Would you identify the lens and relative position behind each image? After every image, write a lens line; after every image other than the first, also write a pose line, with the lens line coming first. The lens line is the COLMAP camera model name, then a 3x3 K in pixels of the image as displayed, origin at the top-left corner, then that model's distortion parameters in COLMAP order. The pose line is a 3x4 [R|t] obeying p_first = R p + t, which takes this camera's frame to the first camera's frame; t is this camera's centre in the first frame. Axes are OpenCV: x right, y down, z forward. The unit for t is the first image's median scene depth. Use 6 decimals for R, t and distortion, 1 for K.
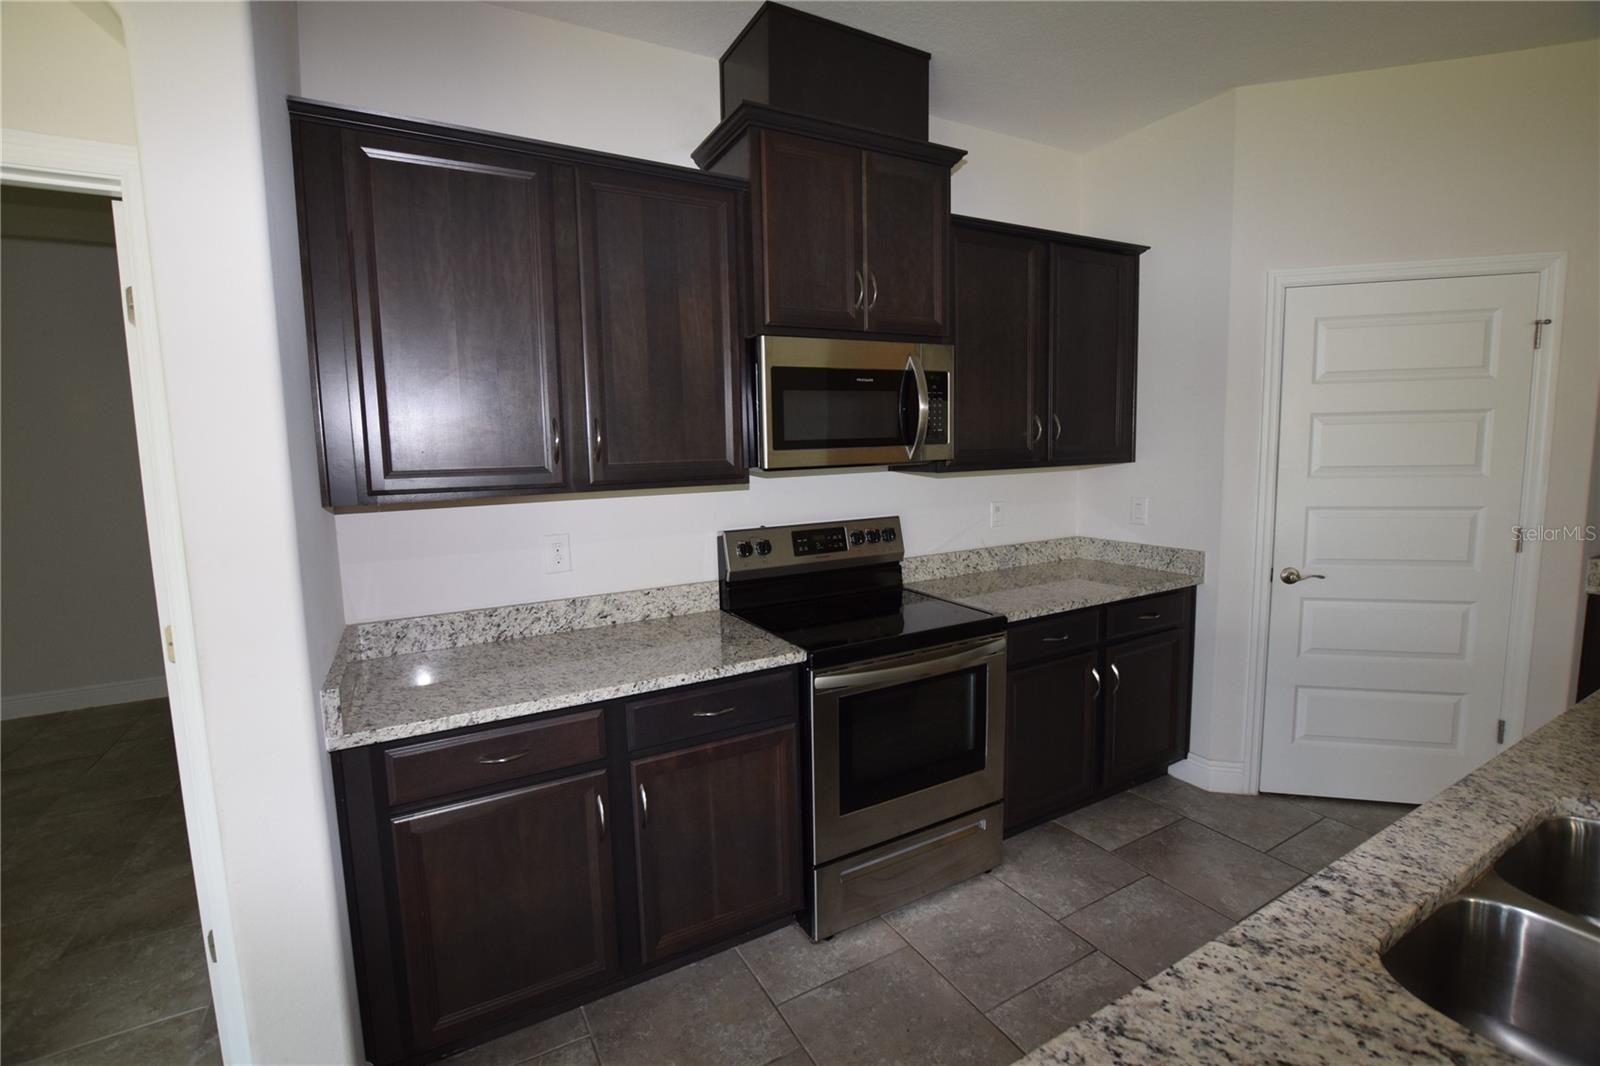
lens RADIAL K [[708.6, 0, 797.4], [0, 708.6, 535.0], [0, 0, 1]] dist [-0.026148, 0.000919]
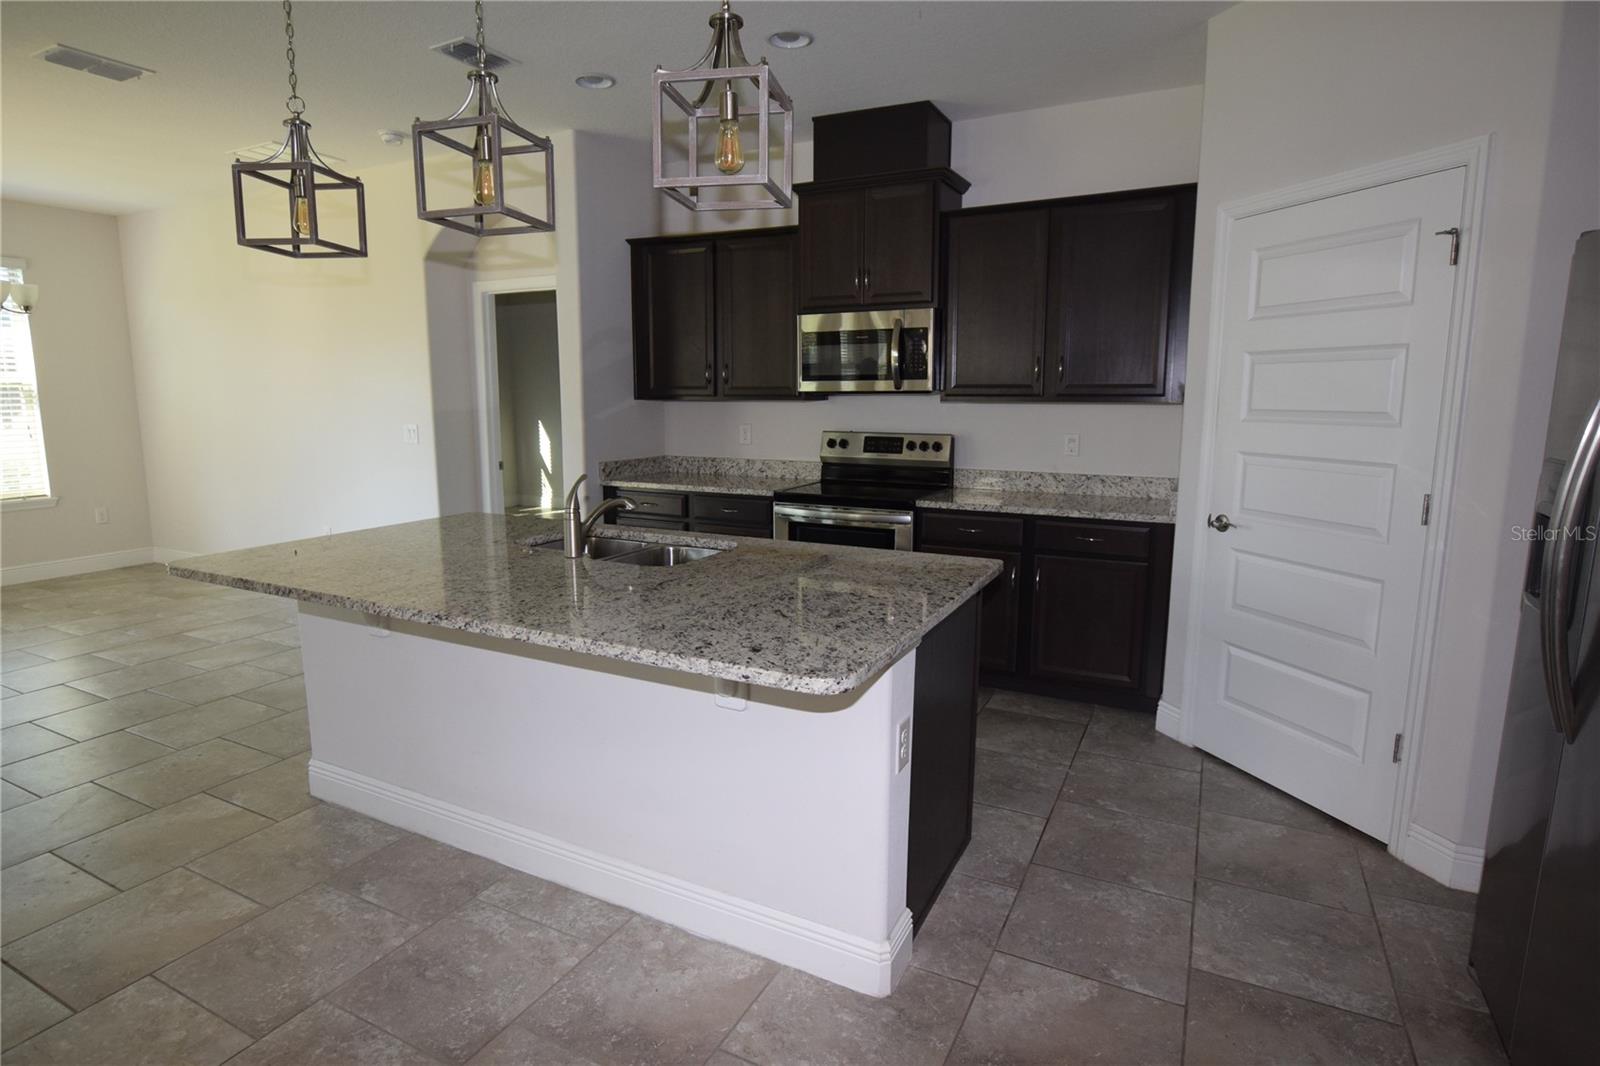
lens RADIAL K [[844.3, 0, 801.6], [0, 844.3, 526.3], [0, 0, 1]] dist [-0.000938, 0.000488]
pose [[0.567340, 0.155869, -0.808598, 1.320453], [-0.123231, 0.986936, 0.103783, 0.013864], [0.814211, 0.040764, 0.579137, -0.143528]]
